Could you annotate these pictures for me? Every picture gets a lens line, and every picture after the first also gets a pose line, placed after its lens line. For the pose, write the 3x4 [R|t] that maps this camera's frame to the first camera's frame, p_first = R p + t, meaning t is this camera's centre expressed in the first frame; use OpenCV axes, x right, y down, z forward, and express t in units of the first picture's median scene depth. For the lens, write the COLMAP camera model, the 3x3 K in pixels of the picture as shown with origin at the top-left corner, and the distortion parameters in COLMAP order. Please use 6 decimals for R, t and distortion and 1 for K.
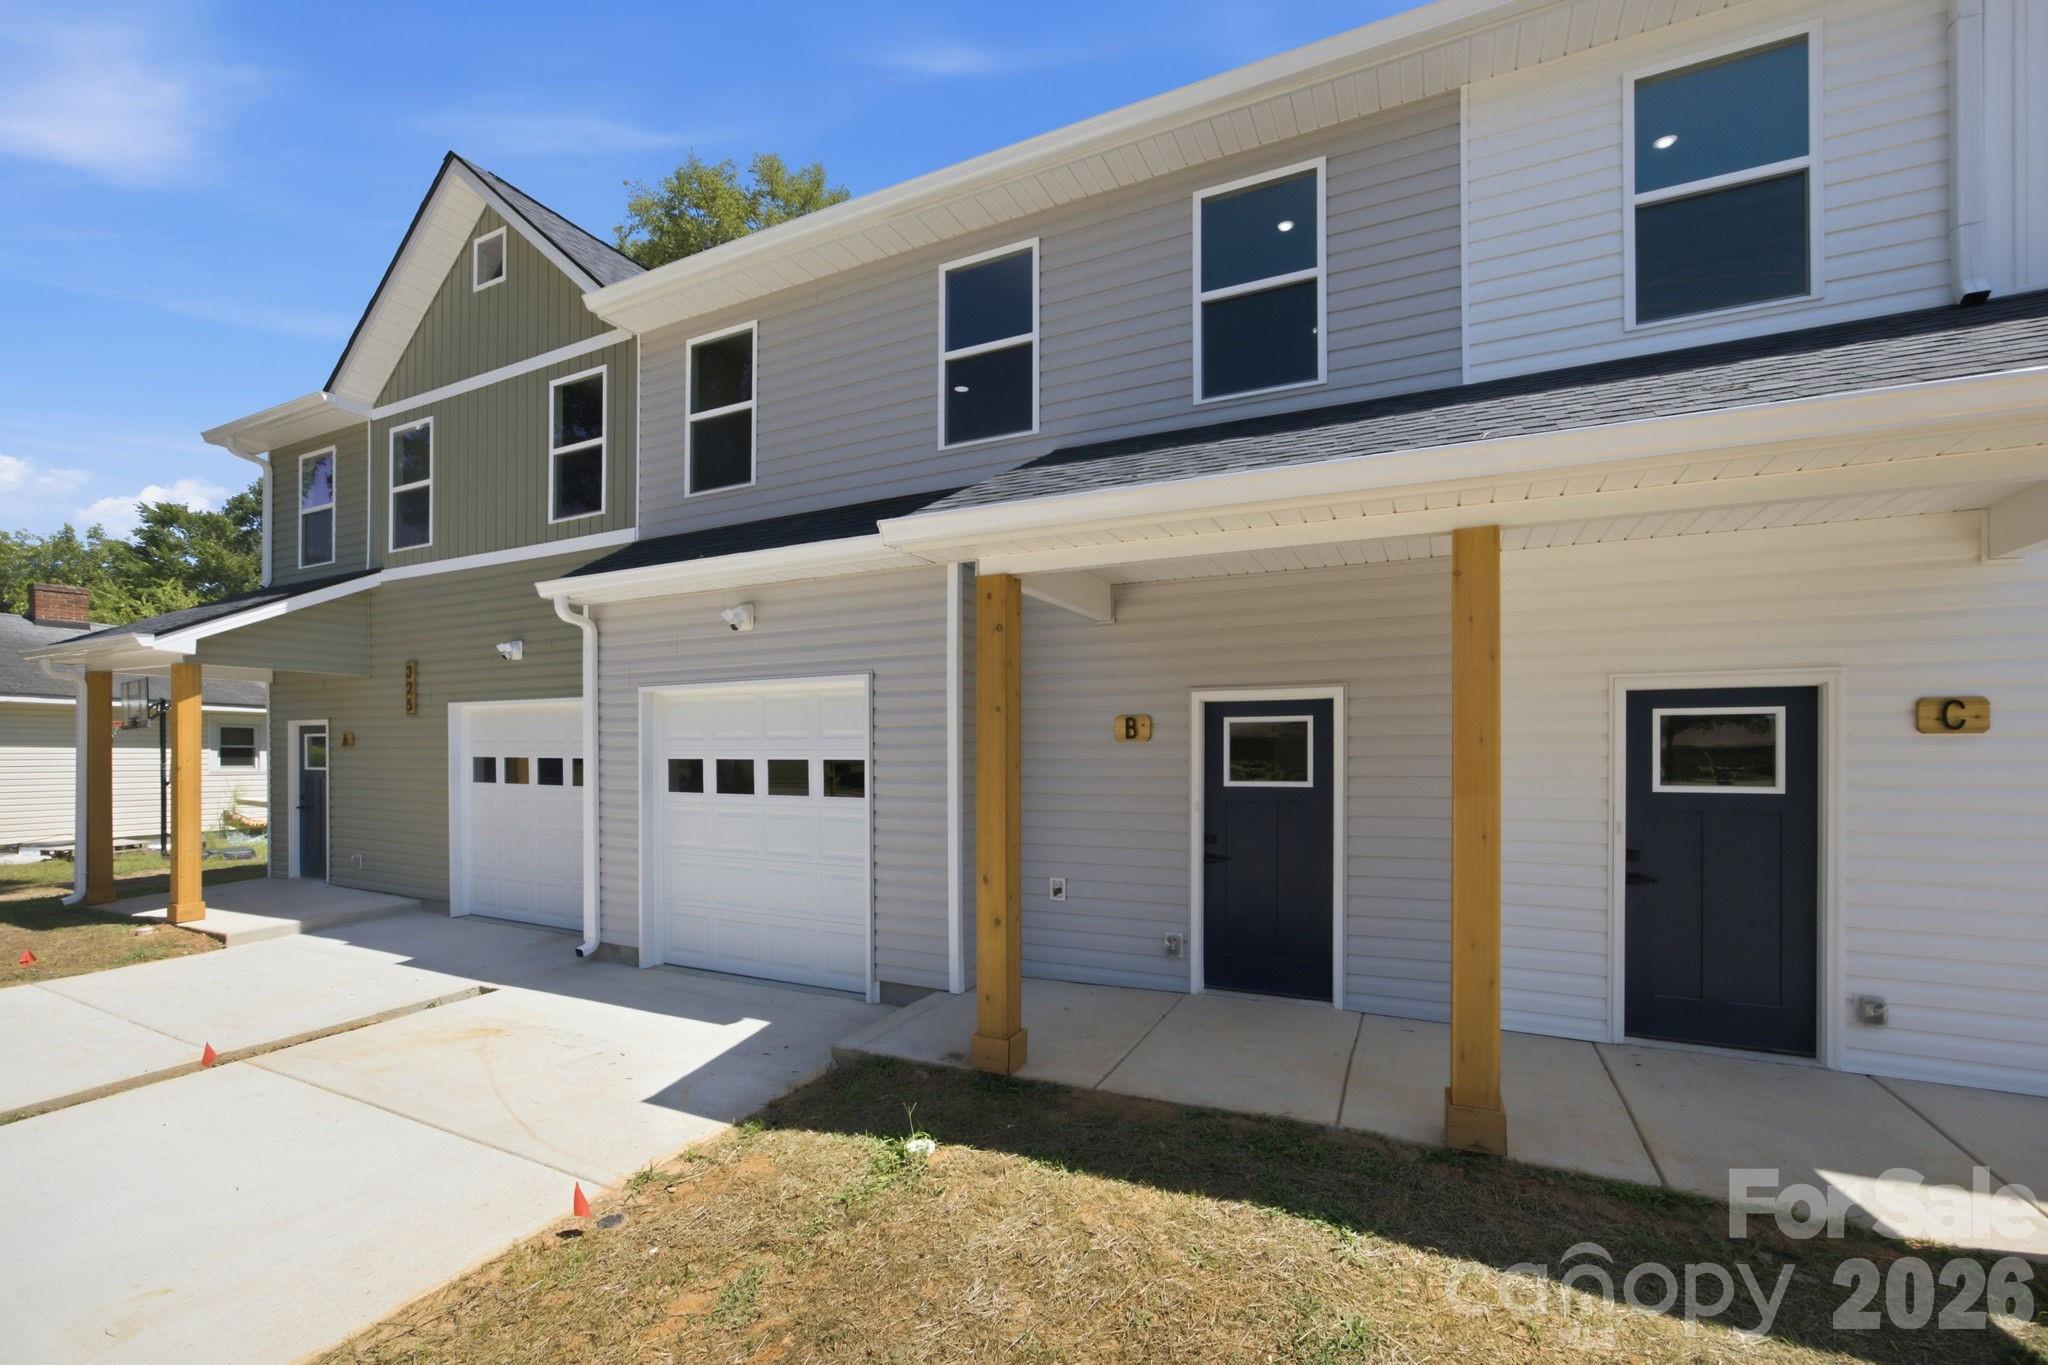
lens RADIAL K [[852.7, 0, 1050.6], [0, 852.7, 756.2], [0, 0, 1]] dist [-0.011887, 0.000413]
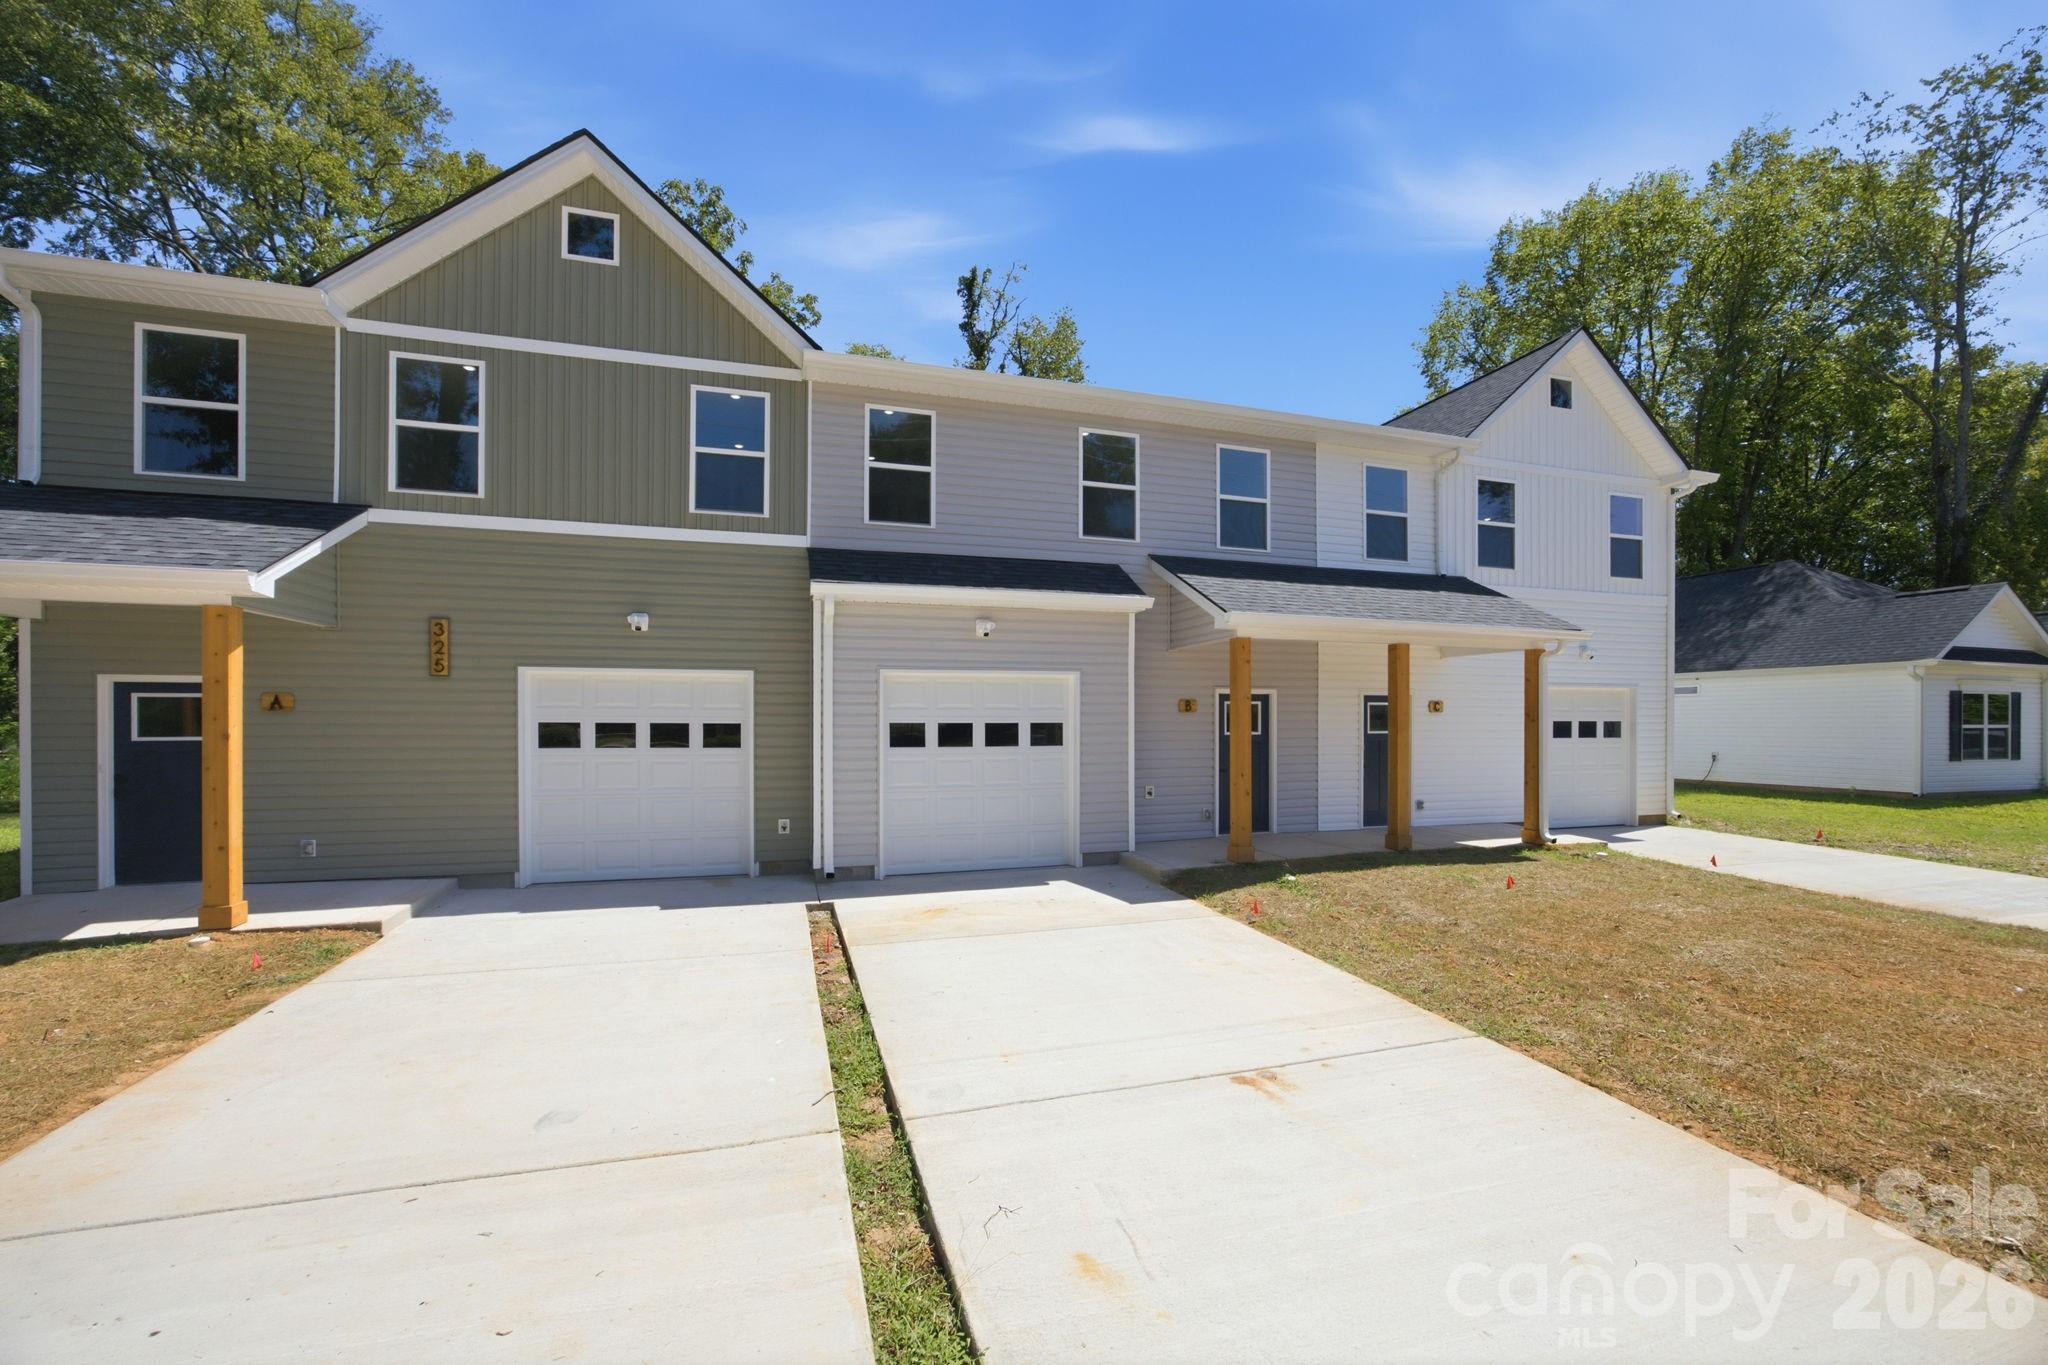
lens RADIAL K [[867.4, 0, 1032.6], [0, 867.4, 723.3], [0, 0, 1]] dist [-0.031080, 0.014865]
pose [[0.718911, -0.002035, 0.695099, -1.575039], [0.003048, 0.999995, -0.000225, 0.006158], [-0.695095, 0.002280, 0.718914, -0.181163]]
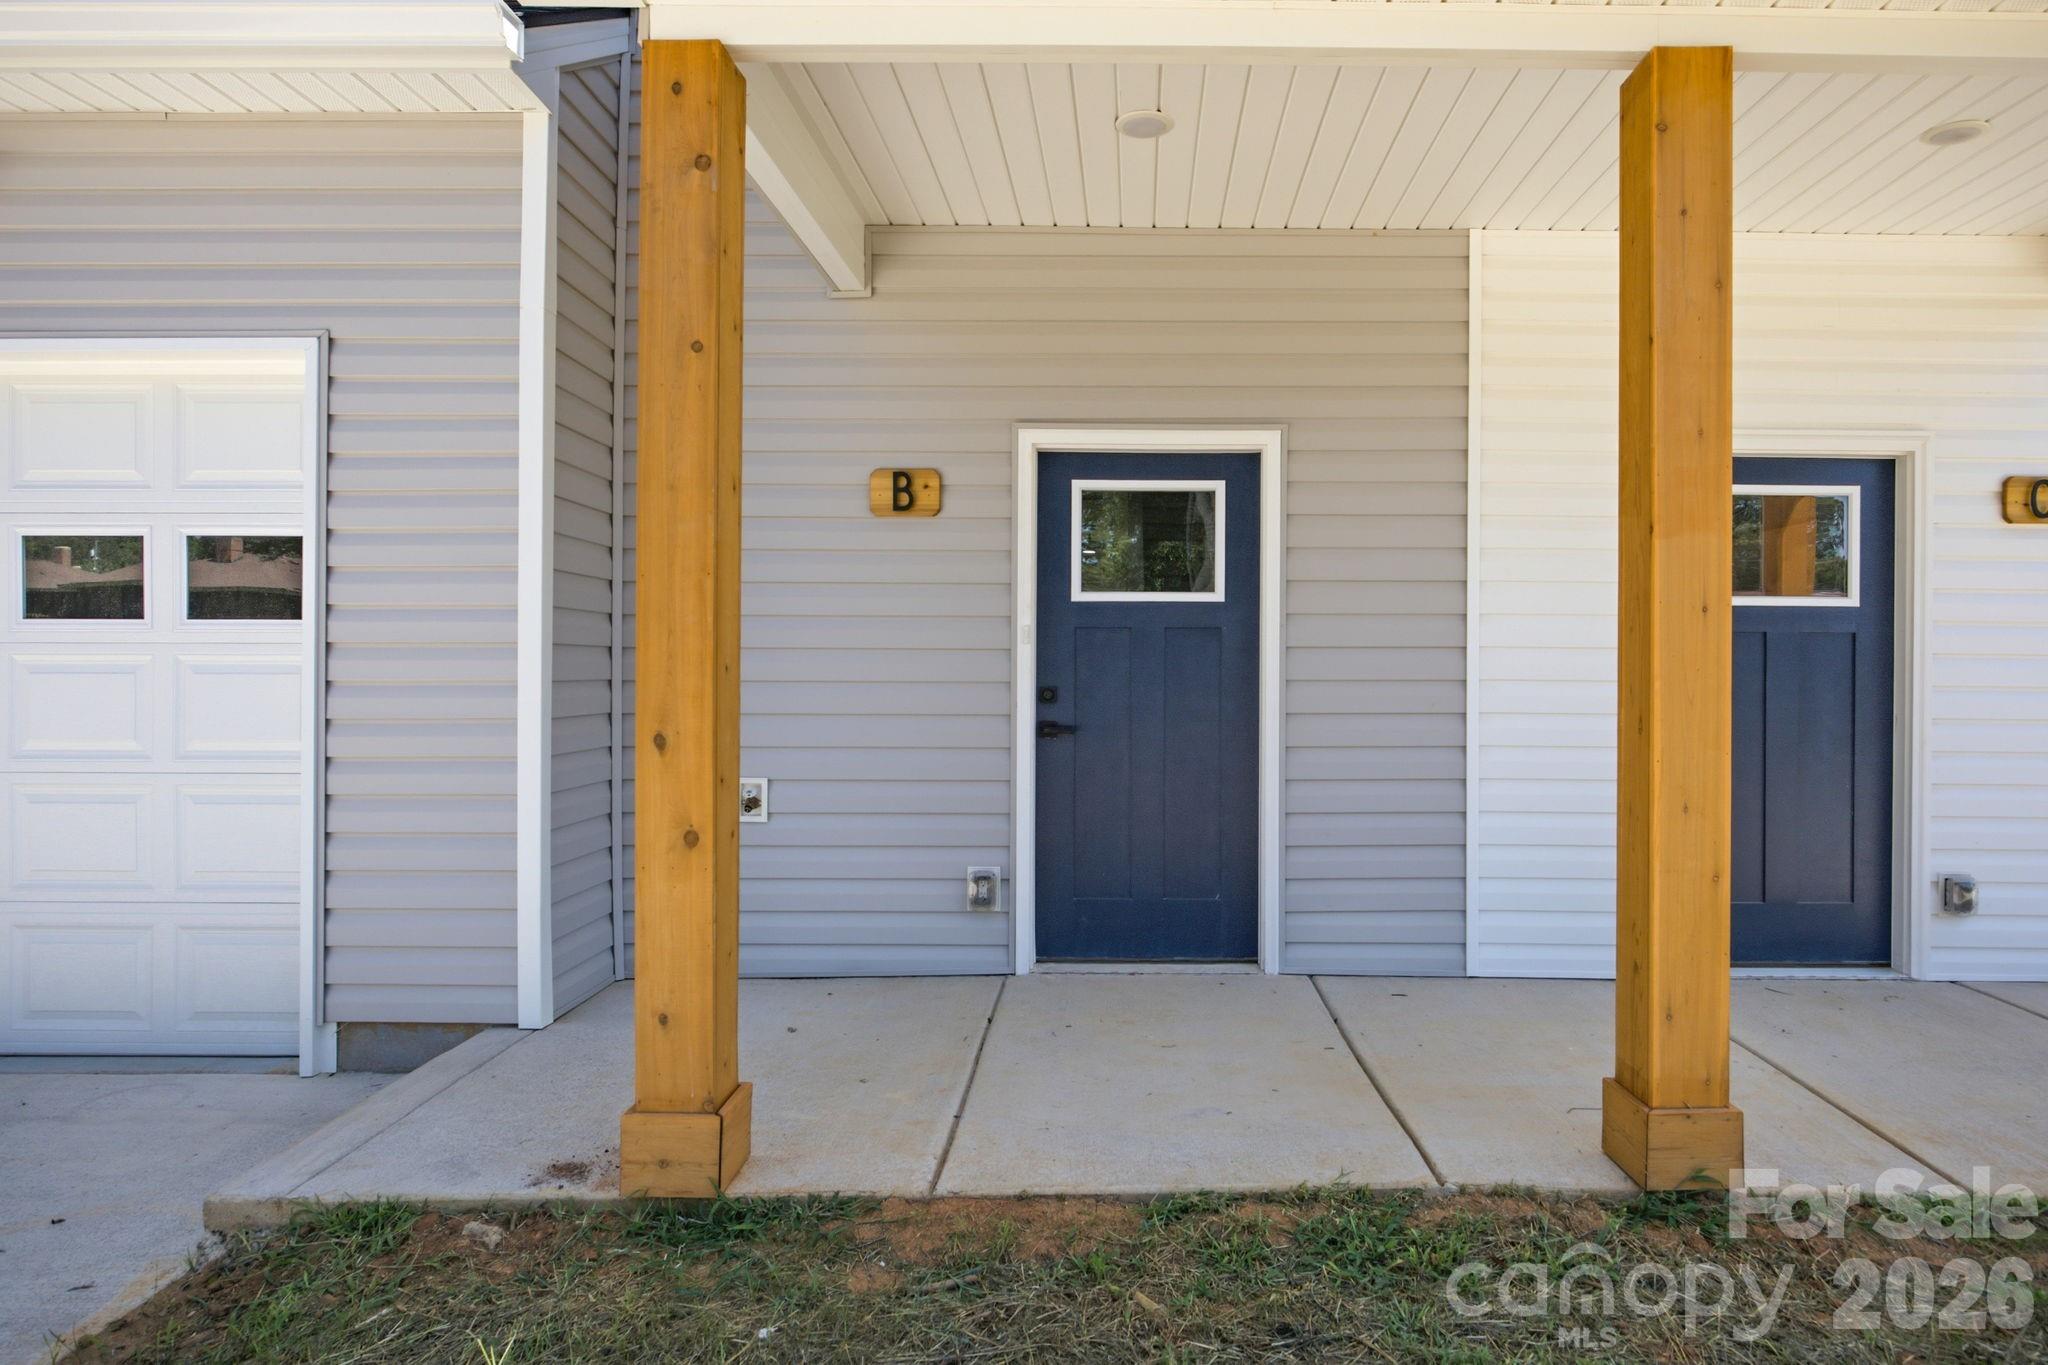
lens RADIAL K [[1136.9, 0, 1127.9], [0, 1136.9, 665.0], [0, 0, 1]] dist [-0.006024, 0.000495]
pose [[0.906519, 0.009960, 0.422047, -0.081186], [-0.004976, 0.999904, -0.012909, 0.086454], [-0.422136, 0.009602, 0.906482, 0.298547]]
